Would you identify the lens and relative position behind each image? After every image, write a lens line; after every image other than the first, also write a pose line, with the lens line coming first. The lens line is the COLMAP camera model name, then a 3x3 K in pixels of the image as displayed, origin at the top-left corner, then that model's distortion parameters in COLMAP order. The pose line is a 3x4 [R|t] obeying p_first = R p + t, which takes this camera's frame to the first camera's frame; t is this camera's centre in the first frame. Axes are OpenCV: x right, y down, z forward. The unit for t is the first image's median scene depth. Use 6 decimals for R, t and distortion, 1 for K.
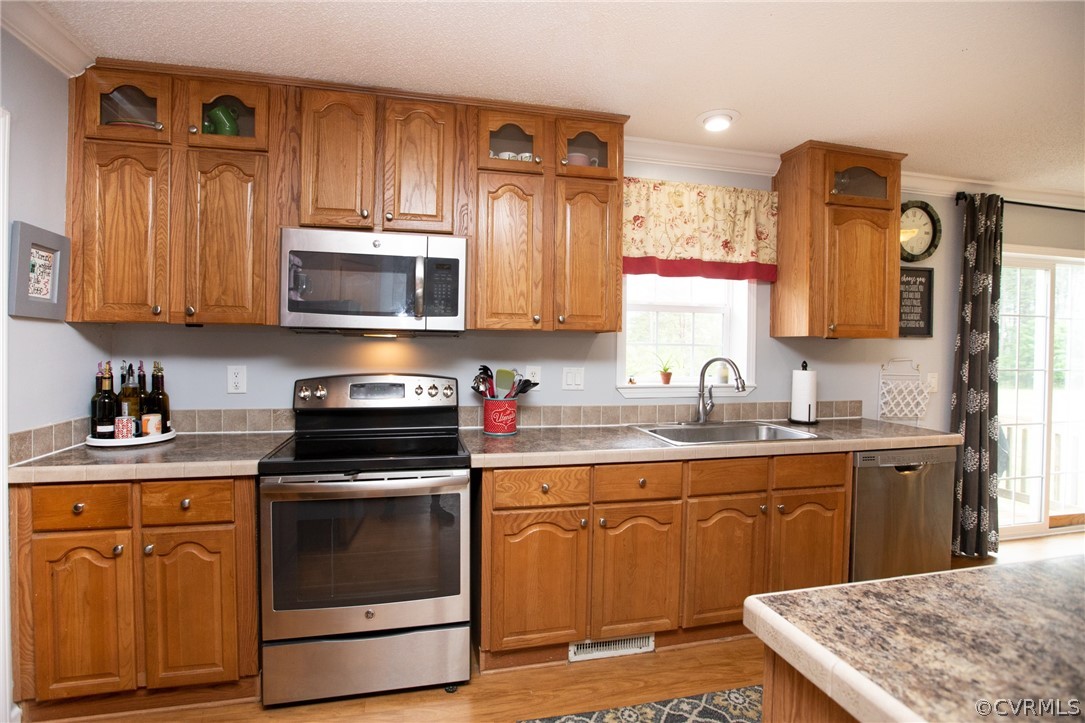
lens RADIAL K [[498.4, 0, 527.7], [0, 498.4, 358.1], [0, 0, 1]] dist [-0.045575, 0.013716]
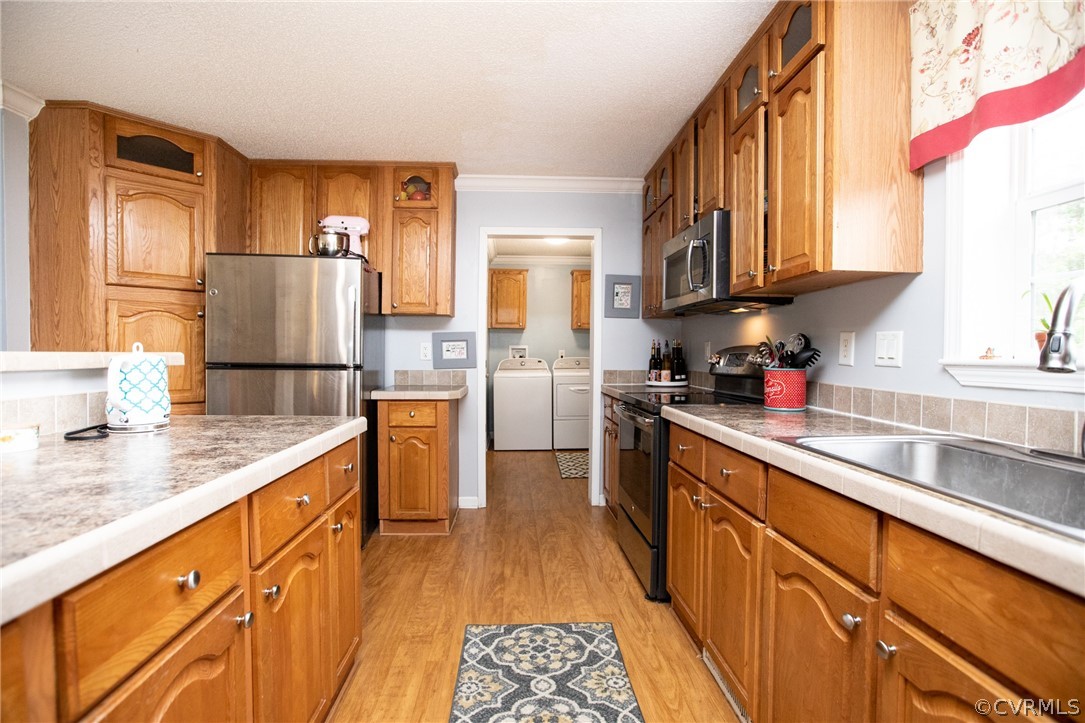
lens RADIAL K [[498.4, 0, 547.8], [0, 498.4, 356.7], [0, 0, 1]] dist [-0.045575, 0.013716]
pose [[-0.148223, -0.004430, -0.988944, 0.775766], [-0.028501, 0.999594, -0.000206, 0.063342], [0.988543, 0.028155, -0.148289, 0.649559]]
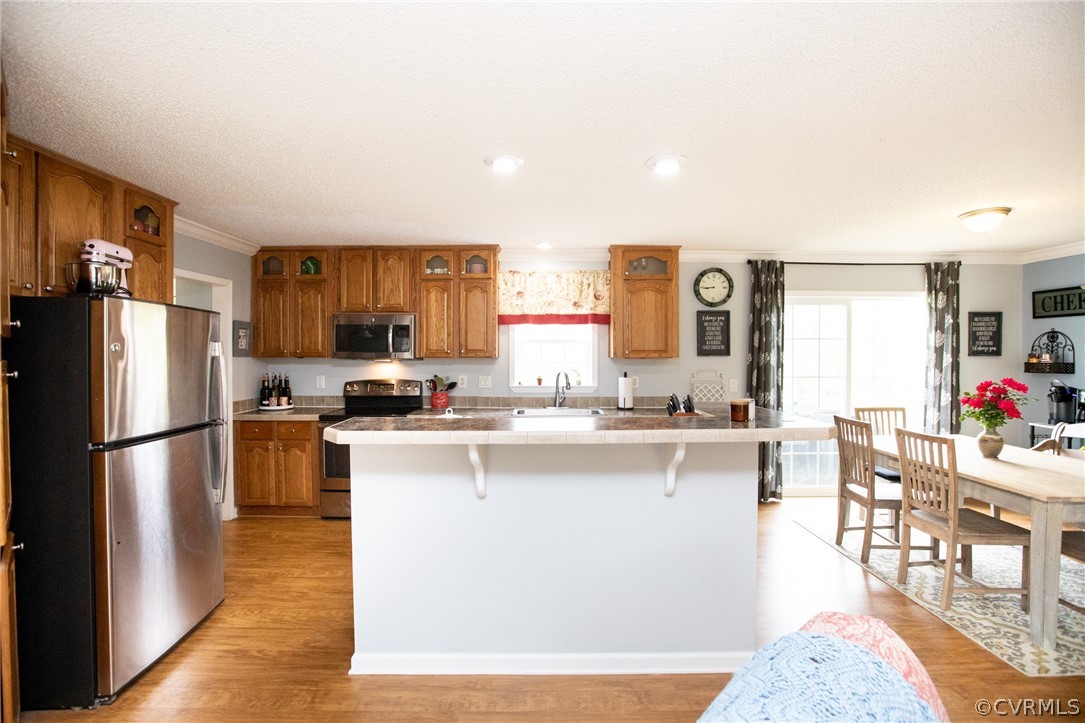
lens RADIAL K [[498.4, 0, 541.6], [0, 498.4, 364.4], [0, 0, 1]] dist [-0.045575, 0.013716]
pose [[0.975822, -0.005395, -0.218500, 0.693350], [0.005413, 0.999985, -0.000515, -0.021083], [0.218499, -0.000680, 0.975837, -0.749393]]
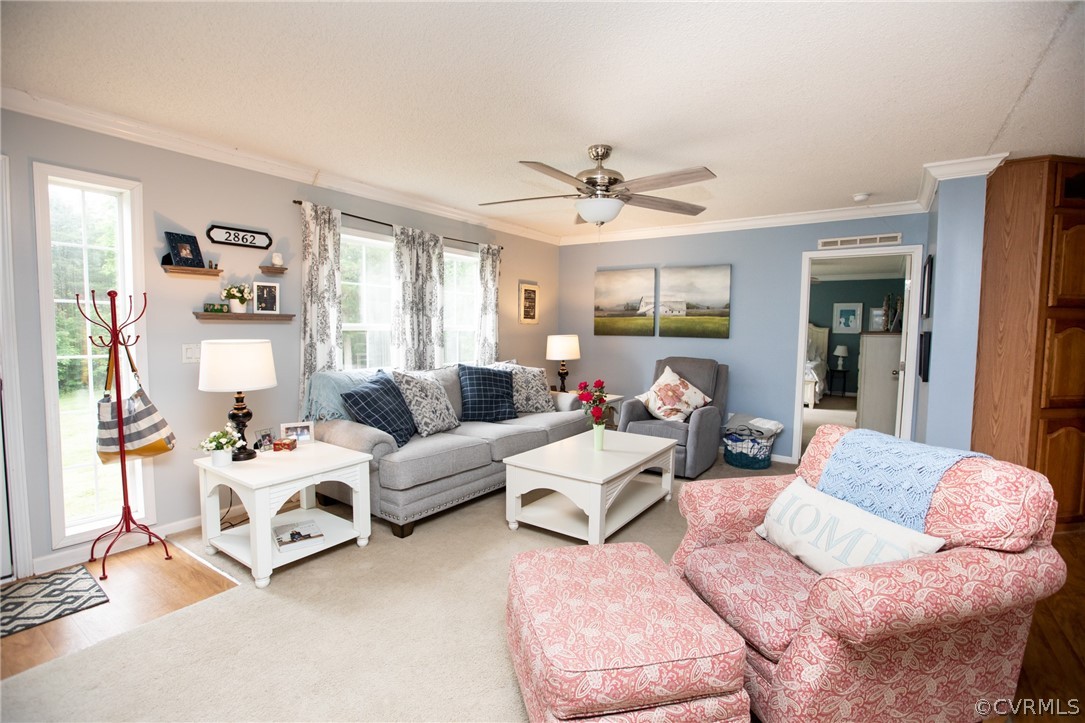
lens RADIAL K [[498.4, 0, 538.4], [0, 498.4, 361.1], [0, 0, 1]] dist [-0.045575, 0.013716]
pose [[-0.737943, 0.028226, -0.674273, 1.615148], [-0.031518, 0.996593, 0.076213, 0.024919], [0.674127, 0.077492, -0.734539, -0.317281]]
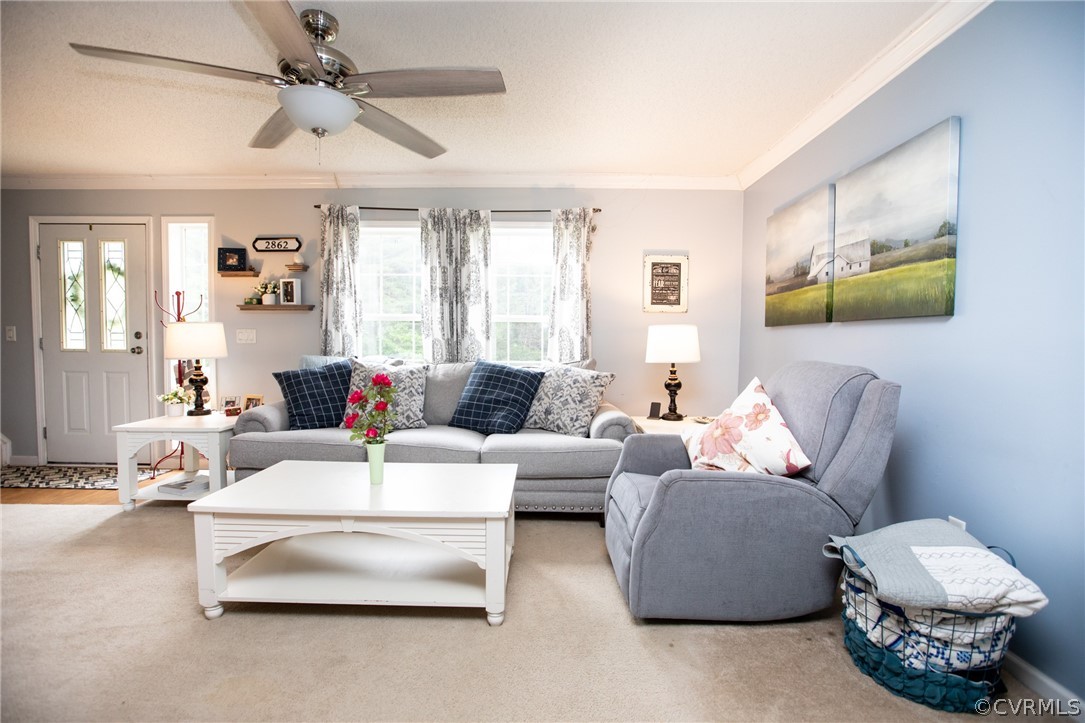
lens RADIAL K [[498.4, 0, 528.6], [0, 498.4, 359.1], [0, 0, 1]] dist [-0.045575, 0.013716]
pose [[-0.973689, -0.027112, 0.226261, 0.213694], [-0.014749, 0.998313, 0.056153, 0.092901], [-0.227402, 0.051338, -0.972447, -0.408633]]
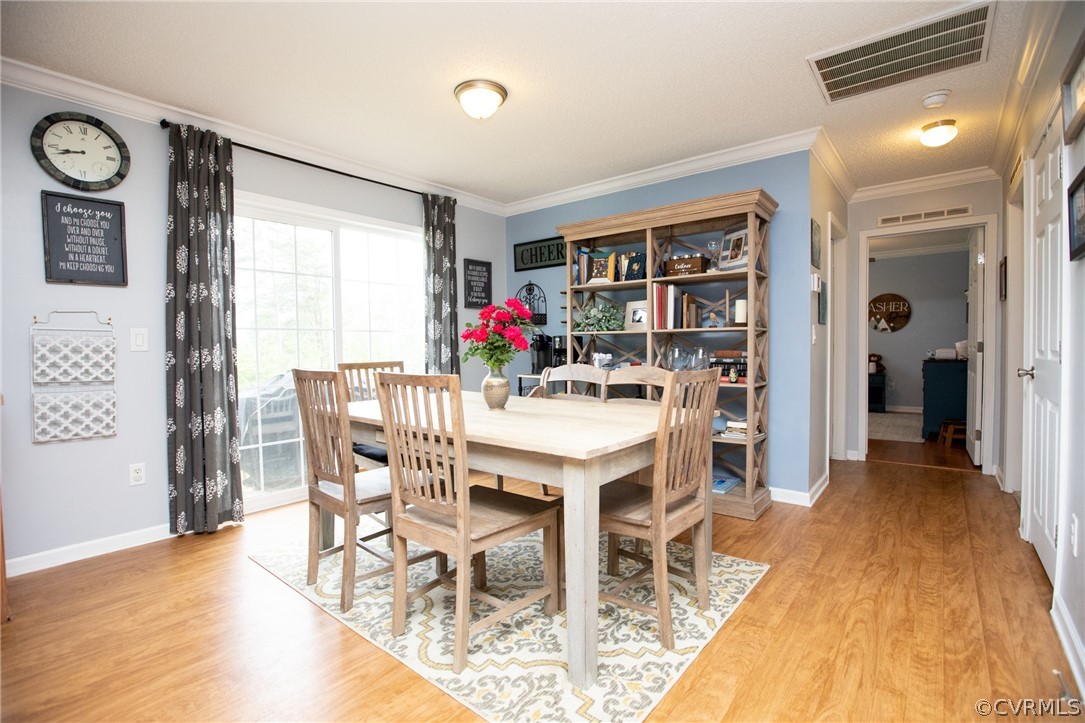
lens RADIAL K [[498.4, 0, 550.1], [0, 498.4, 359.2], [0, 0, 1]] dist [-0.045575, 0.013716]
pose [[0.777500, -0.036900, 0.627799, 1.012872], [0.030653, 0.999314, 0.020774, 0.103819], [-0.628135, 0.003092, 0.778098, -0.126009]]
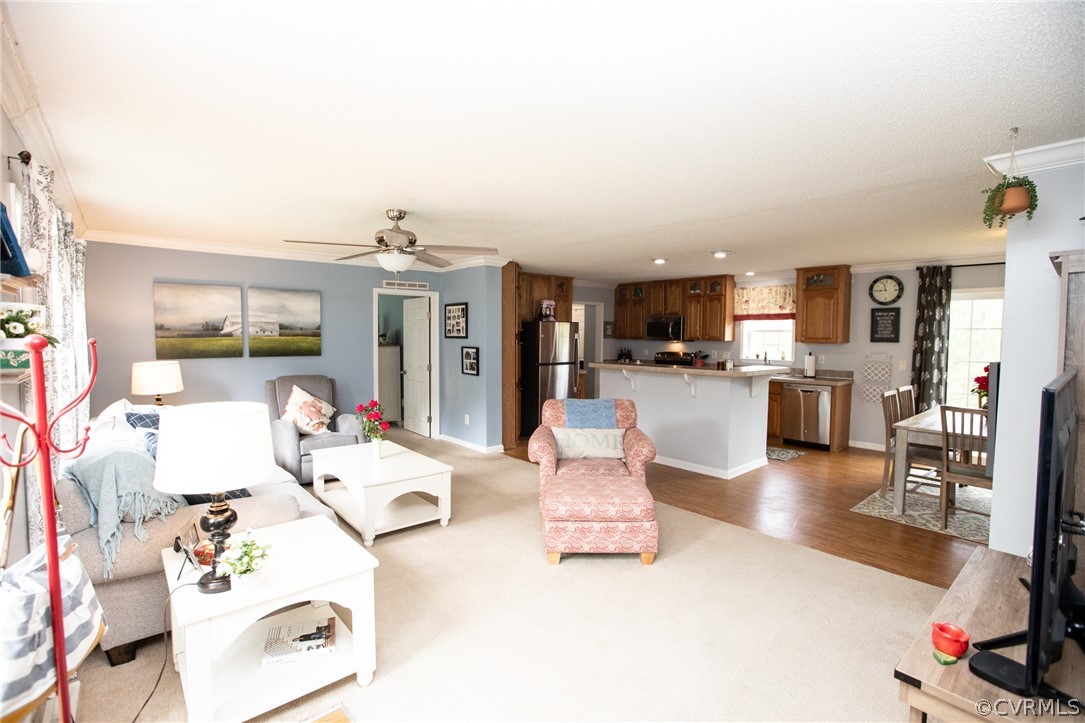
lens RADIAL K [[498.4, 0, 545.0], [0, 498.4, 362.4], [0, 0, 1]] dist [-0.045575, 0.013716]
pose [[0.484454, 0.043451, -0.873737, 2.186336], [-0.018502, 0.999051, 0.039424, -0.015527], [0.874621, -0.002933, 0.484799, -1.427151]]
